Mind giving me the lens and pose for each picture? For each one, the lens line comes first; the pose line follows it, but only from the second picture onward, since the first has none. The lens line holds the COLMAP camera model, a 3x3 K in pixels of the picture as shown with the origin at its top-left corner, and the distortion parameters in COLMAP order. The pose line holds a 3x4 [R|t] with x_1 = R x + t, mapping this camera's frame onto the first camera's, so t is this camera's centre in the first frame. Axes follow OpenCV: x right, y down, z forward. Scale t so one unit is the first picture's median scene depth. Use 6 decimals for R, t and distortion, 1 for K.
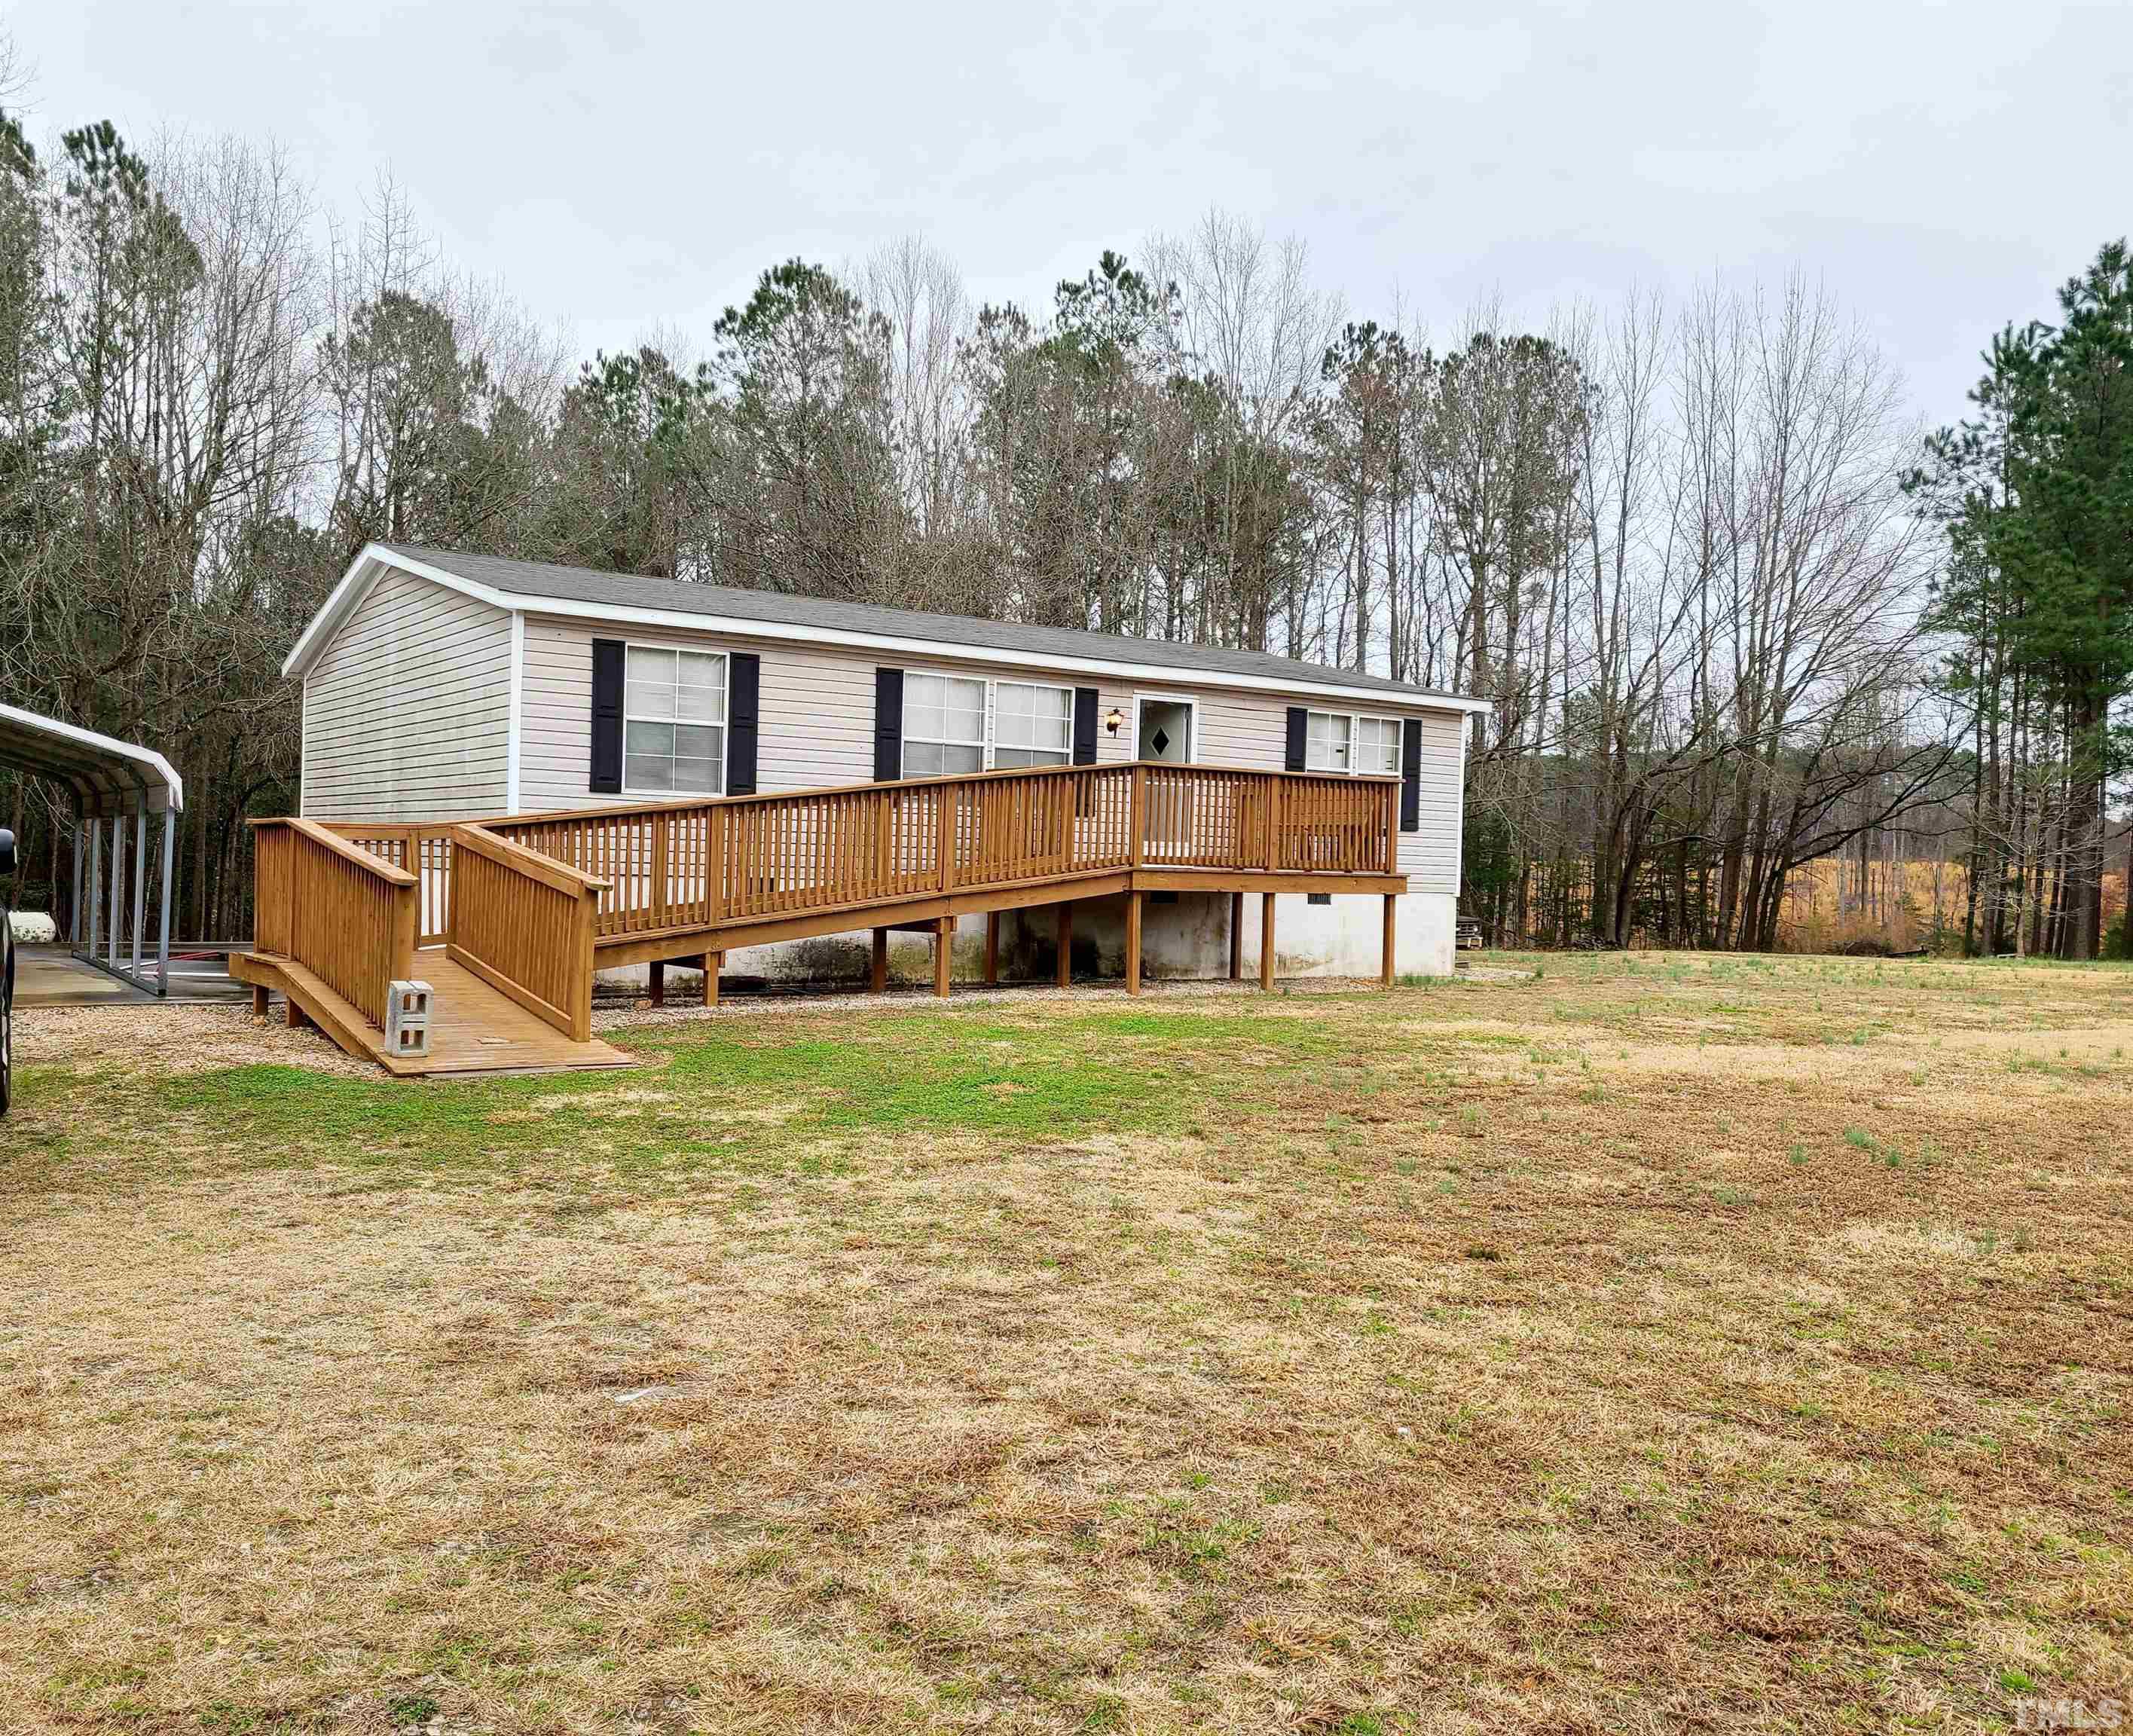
lens RADIAL K [[1886.7, 0, 1066.5], [0, 1886.7, 868.0], [0, 0, 1]] dist [-0.011145, -0.012328]
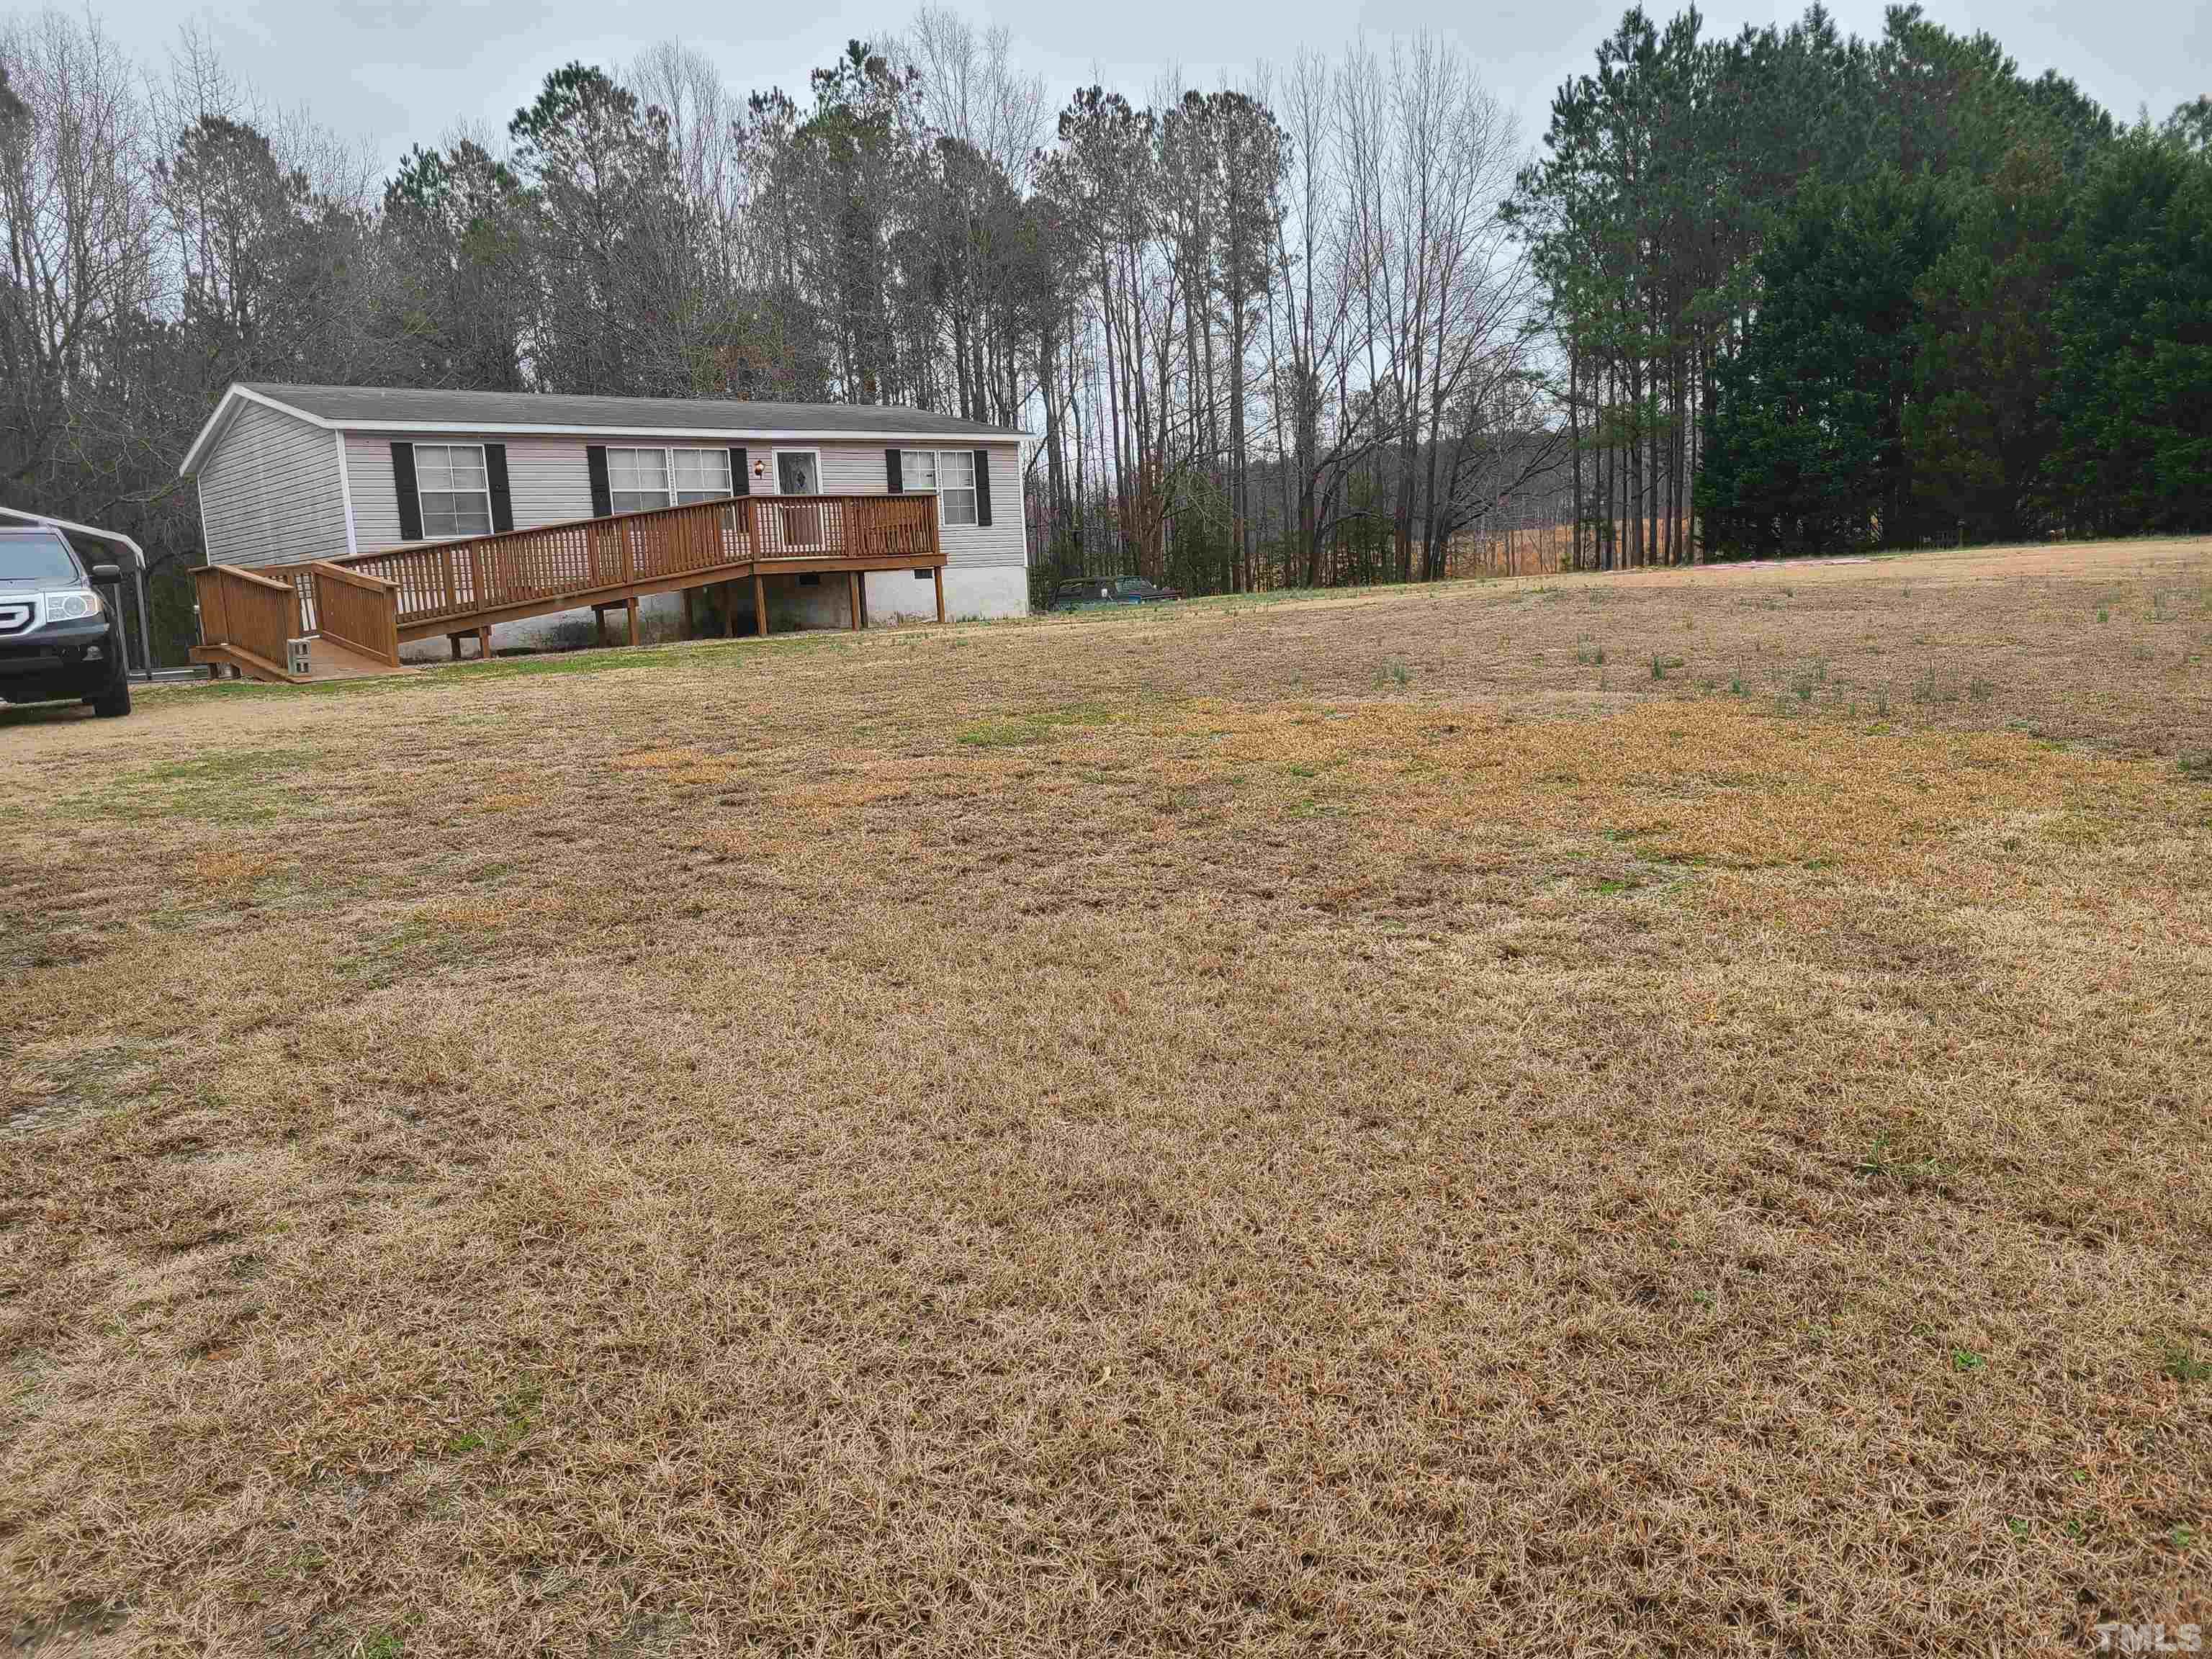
lens RADIAL K [[1616.7, 0, 1109.0], [0, 1616.7, 788.5], [0, 0, 1]] dist [0.056279, -0.078084]
pose [[0.989315, -0.095760, 0.109936, 0.038076], [0.080501, 0.987472, 0.135718, 0.006561], [-0.121555, -0.125418, 0.984629, -0.105987]]
